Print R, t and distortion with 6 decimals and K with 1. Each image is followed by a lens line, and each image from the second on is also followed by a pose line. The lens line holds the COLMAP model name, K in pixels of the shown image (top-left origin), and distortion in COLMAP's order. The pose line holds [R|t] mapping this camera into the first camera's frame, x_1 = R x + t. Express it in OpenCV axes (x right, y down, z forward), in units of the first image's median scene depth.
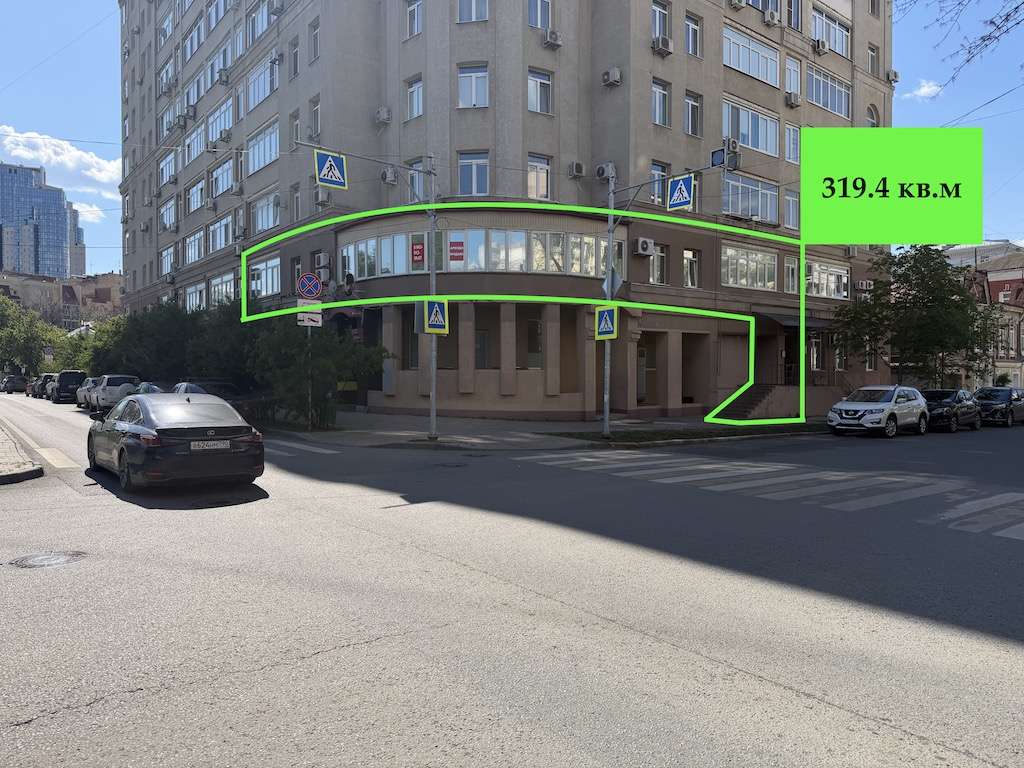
lens RADIAL K [[711.7, 0, 512.0], [0, 711.7, 384.0], [0, 0, 1]] dist [0.080307, -0.098293]
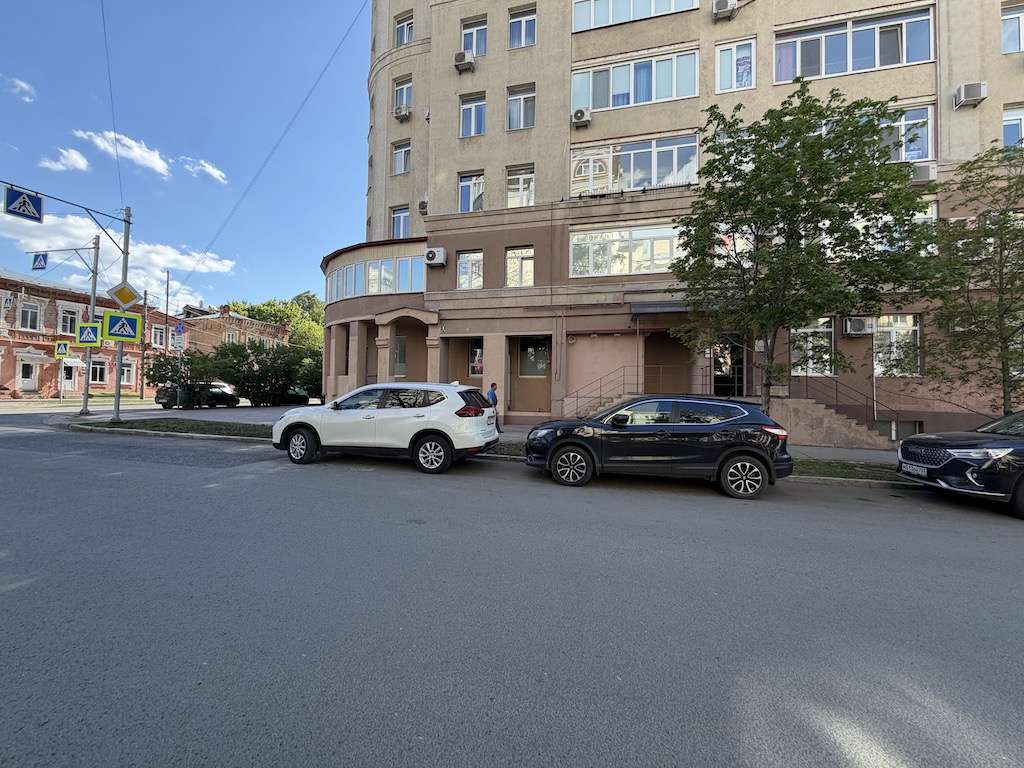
lens RADIAL K [[403.4, 0, 512.0], [0, 403.4, 384.0], [0, 0, 1]] dist [0.001467, -0.000024]
pose [[0.611203, -0.010995, -0.791397, 0.669301], [-0.025881, 0.999091, -0.033868, 0.010201], [0.791051, 0.041182, 0.610363, 0.685394]]
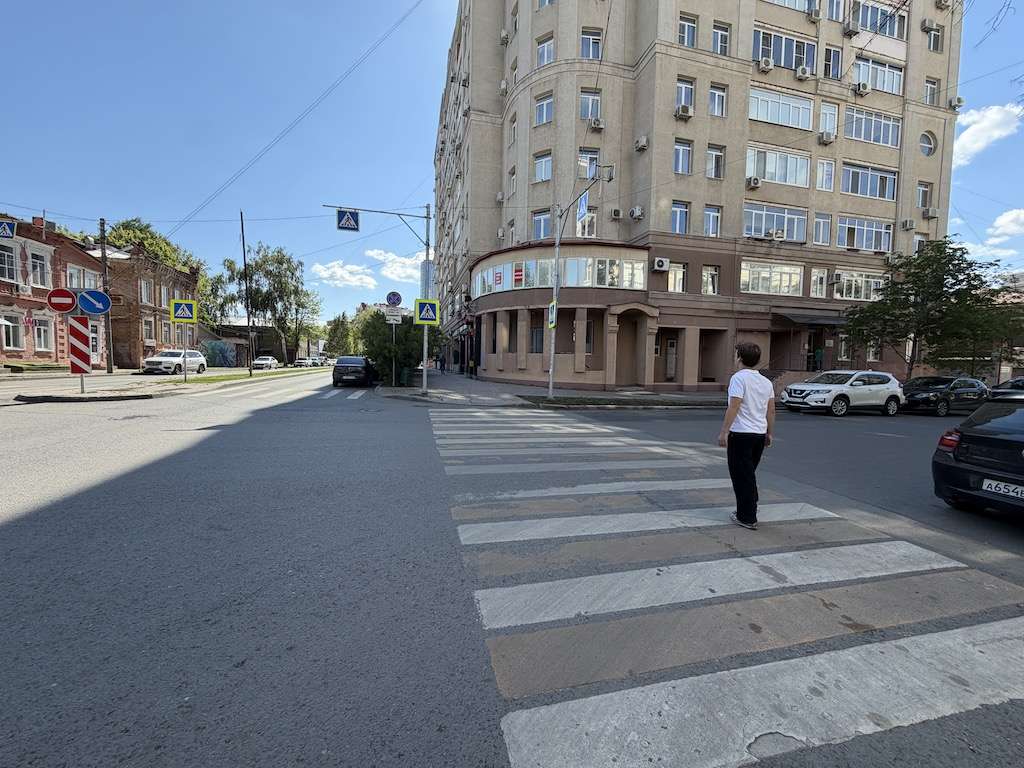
lens RADIAL K [[403.4, 0, 512.0], [0, 403.4, 384.0], [0, 0, 1]] dist [0.001467, -0.000024]
pose [[0.909791, 0.039851, -0.413148, 0.235876], [-0.024914, 0.998829, 0.041480, 0.008589], [0.414317, -0.027445, 0.909719, 0.168577]]
